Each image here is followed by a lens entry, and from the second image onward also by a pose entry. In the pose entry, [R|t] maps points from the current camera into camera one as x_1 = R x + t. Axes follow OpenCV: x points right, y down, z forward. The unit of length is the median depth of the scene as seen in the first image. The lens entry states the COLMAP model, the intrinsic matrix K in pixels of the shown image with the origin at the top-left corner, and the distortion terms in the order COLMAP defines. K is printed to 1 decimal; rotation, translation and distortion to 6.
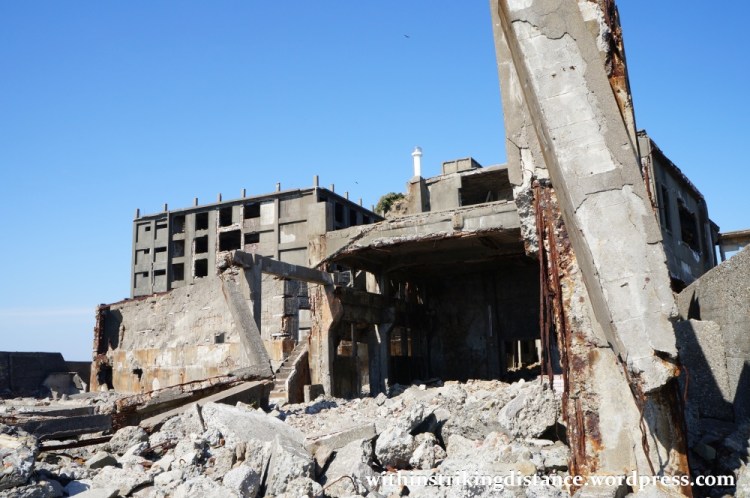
lens RADIAL K [[594.4, 0, 375.0], [0, 594.4, 249.0], [0, 0, 1]] dist [-0.008569, -0.000303]
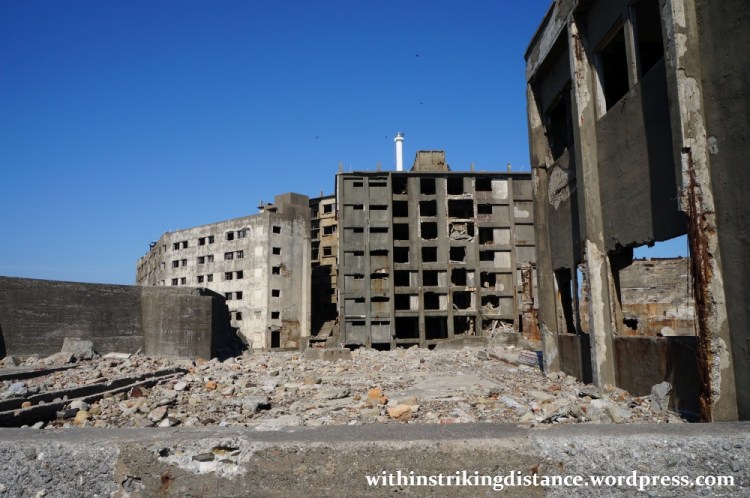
lens RADIAL K [[571.8, 0, 375.0], [0, 571.8, 249.0], [0, 0, 1]] dist [-0.012144, -0.001224]
pose [[0.872197, 0.085788, 0.481574, -0.889162], [-0.105823, 0.994279, 0.014539, 0.061865], [-0.477571, -0.063643, 0.876285, 0.154490]]
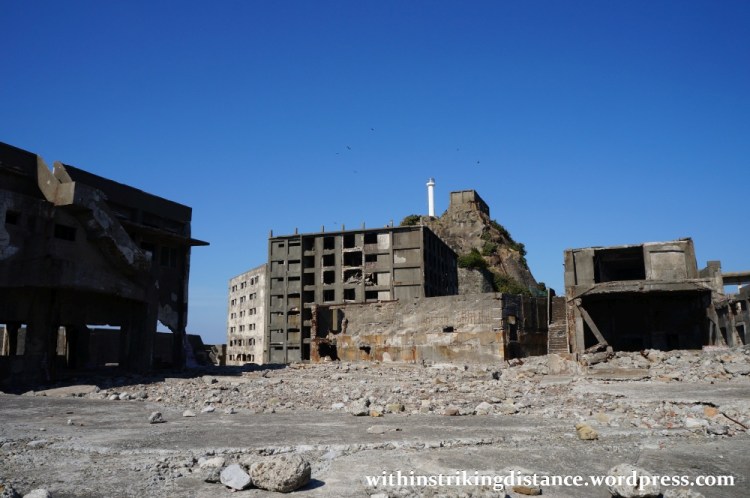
lens RADIAL K [[571.8, 0, 375.0], [0, 571.8, 249.0], [0, 0, 1]] dist [-0.012144, -0.001224]
pose [[0.991114, 0.044224, 0.125452, -0.366877], [-0.045303, 0.998957, 0.005760, -0.047738], [-0.125066, -0.011392, 0.992083, -0.349846]]
